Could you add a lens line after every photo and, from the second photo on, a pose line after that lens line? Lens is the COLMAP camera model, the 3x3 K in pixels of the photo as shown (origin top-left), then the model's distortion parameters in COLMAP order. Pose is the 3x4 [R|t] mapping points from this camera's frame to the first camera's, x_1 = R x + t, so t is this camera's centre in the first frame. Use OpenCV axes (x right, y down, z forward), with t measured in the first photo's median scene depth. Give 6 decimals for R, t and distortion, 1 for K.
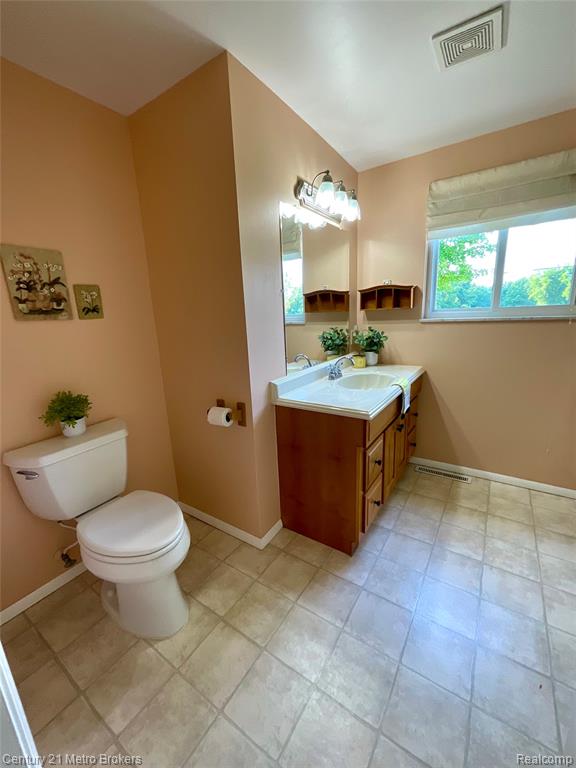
lens RADIAL K [[310.6, 0, 288.2], [0, 310.6, 384.1], [0, 0, 1]] dist [-0.000957, -0.000003]
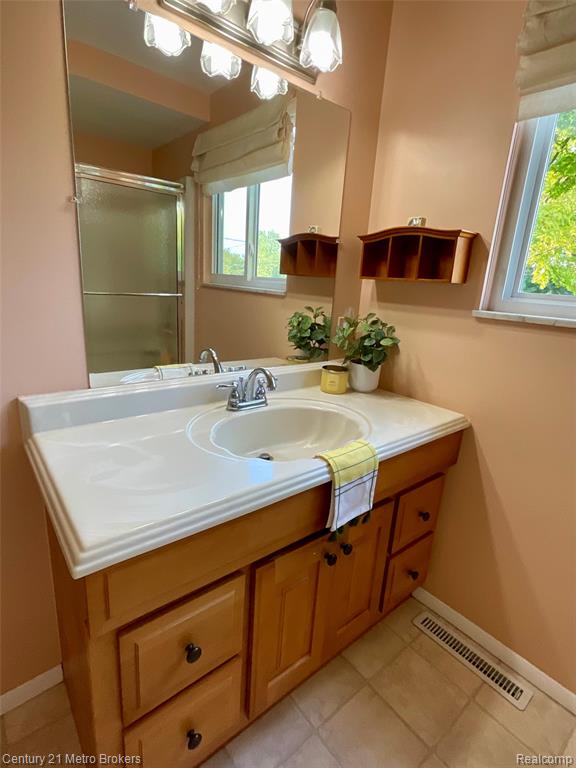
lens RADIAL K [[387.2, 0, 286.4], [0, 387.2, 383.9], [0, 0, 1]] dist [0.001765, 0.001730]
pose [[0.949697, 0.175543, -0.259346, 0.326575], [-0.167939, 0.984458, 0.051374, -0.087661], [0.264334, -0.005235, 0.964417, 0.389317]]
